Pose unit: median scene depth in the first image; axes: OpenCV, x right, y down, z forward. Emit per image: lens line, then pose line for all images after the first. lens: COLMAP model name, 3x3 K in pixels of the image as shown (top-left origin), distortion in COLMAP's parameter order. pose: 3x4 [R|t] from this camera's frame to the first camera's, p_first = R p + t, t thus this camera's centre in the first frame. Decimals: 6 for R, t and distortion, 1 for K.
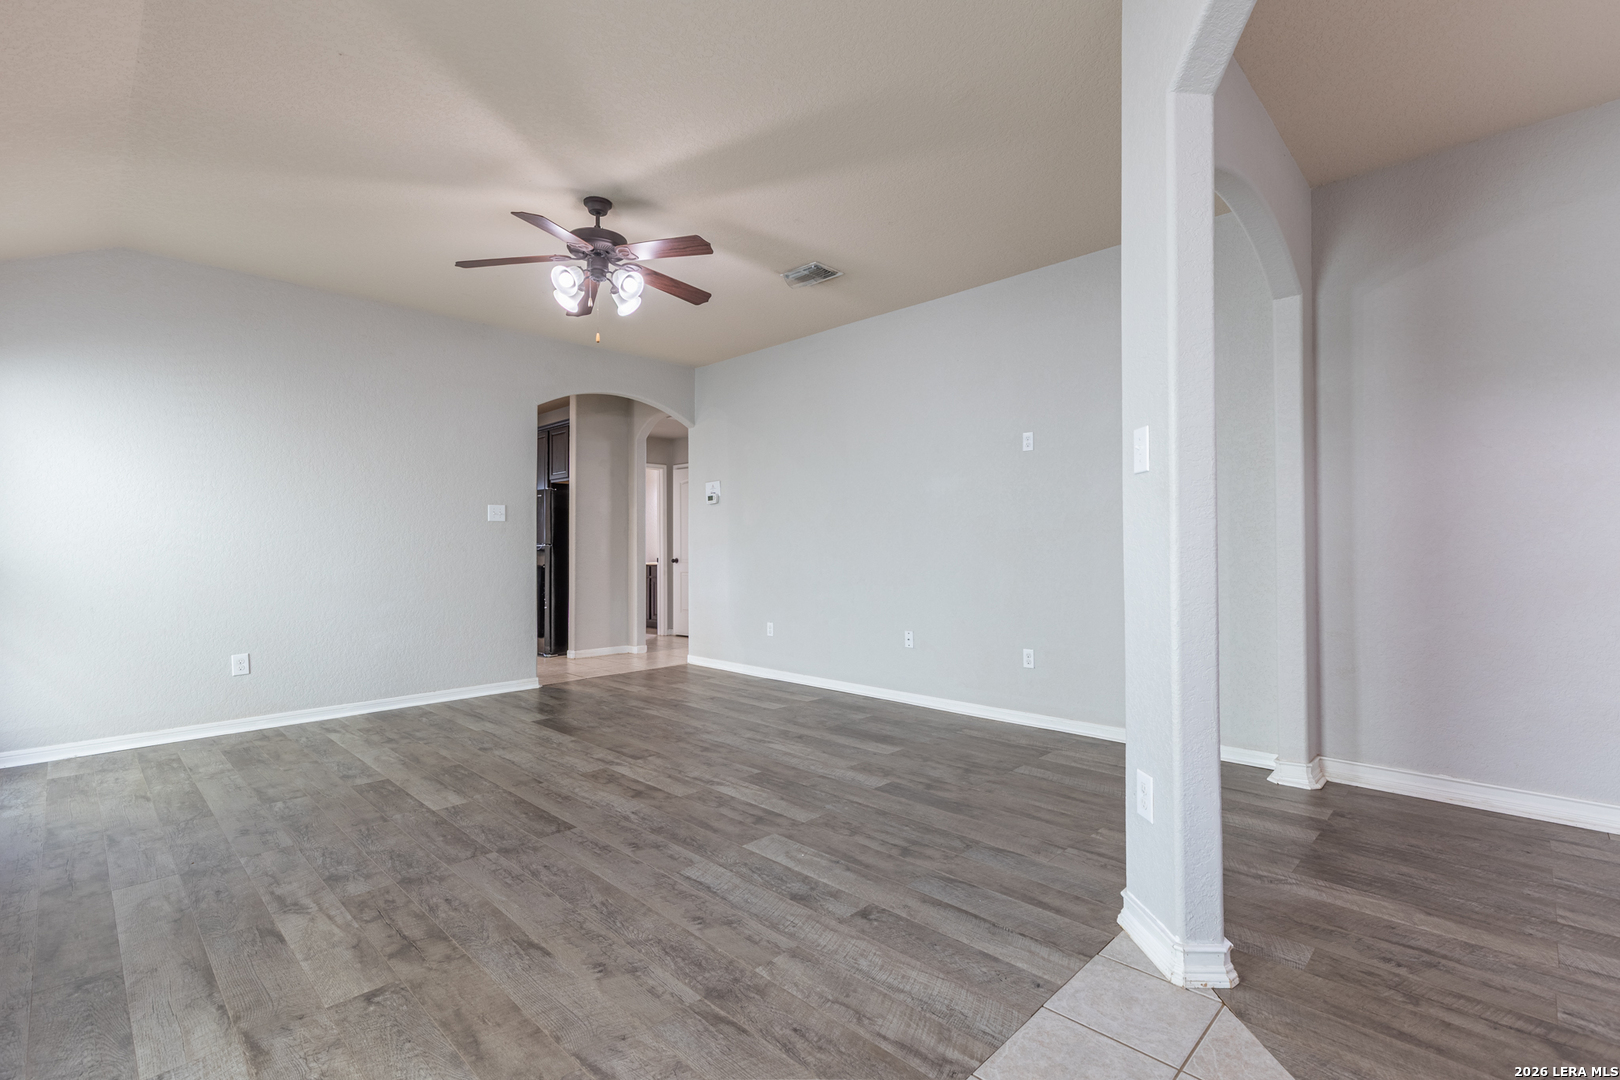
lens RADIAL K [[735.6, 0, 816.3], [0, 735.6, 541.8], [0, 0, 1]] dist [-0.003976, -0.000019]
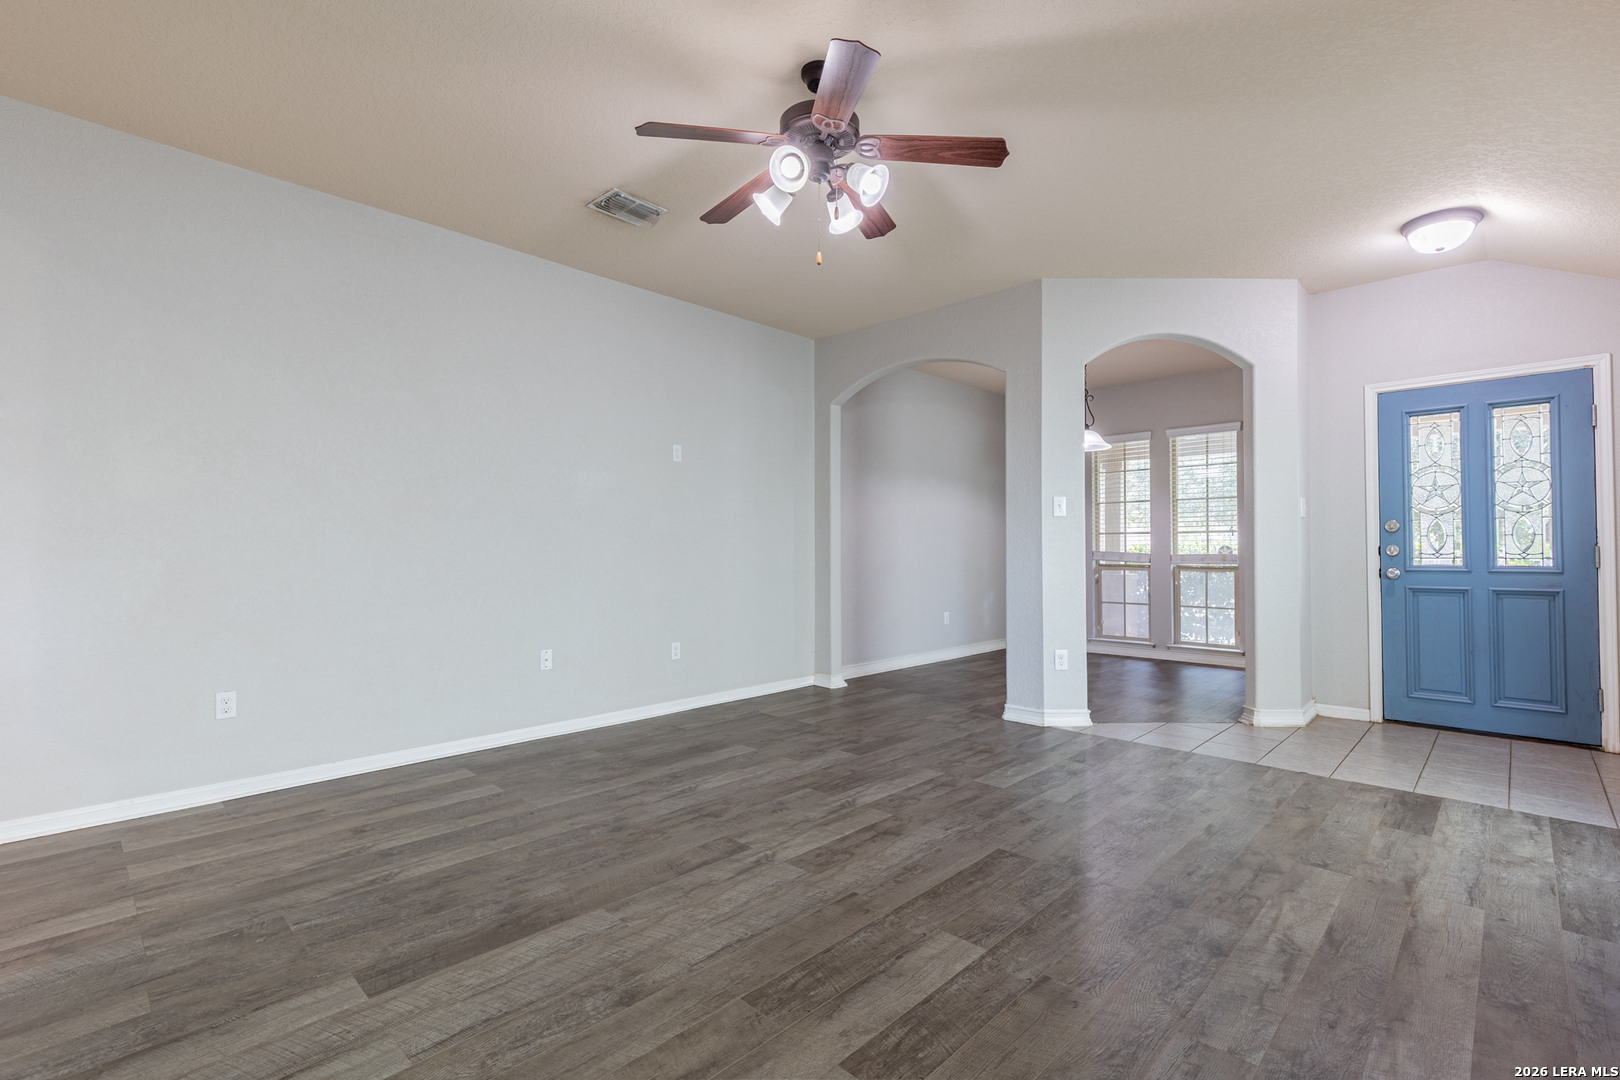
lens RADIAL K [[735.6, 0, 816.8], [0, 735.6, 541.0], [0, 0, 1]] dist [-0.003976, -0.000019]
pose [[-0.009565, 0.013759, 0.999860, -1.178171], [-0.006425, 0.999884, -0.013821, 0.012708], [-0.999934, -0.006557, -0.009476, 1.162091]]
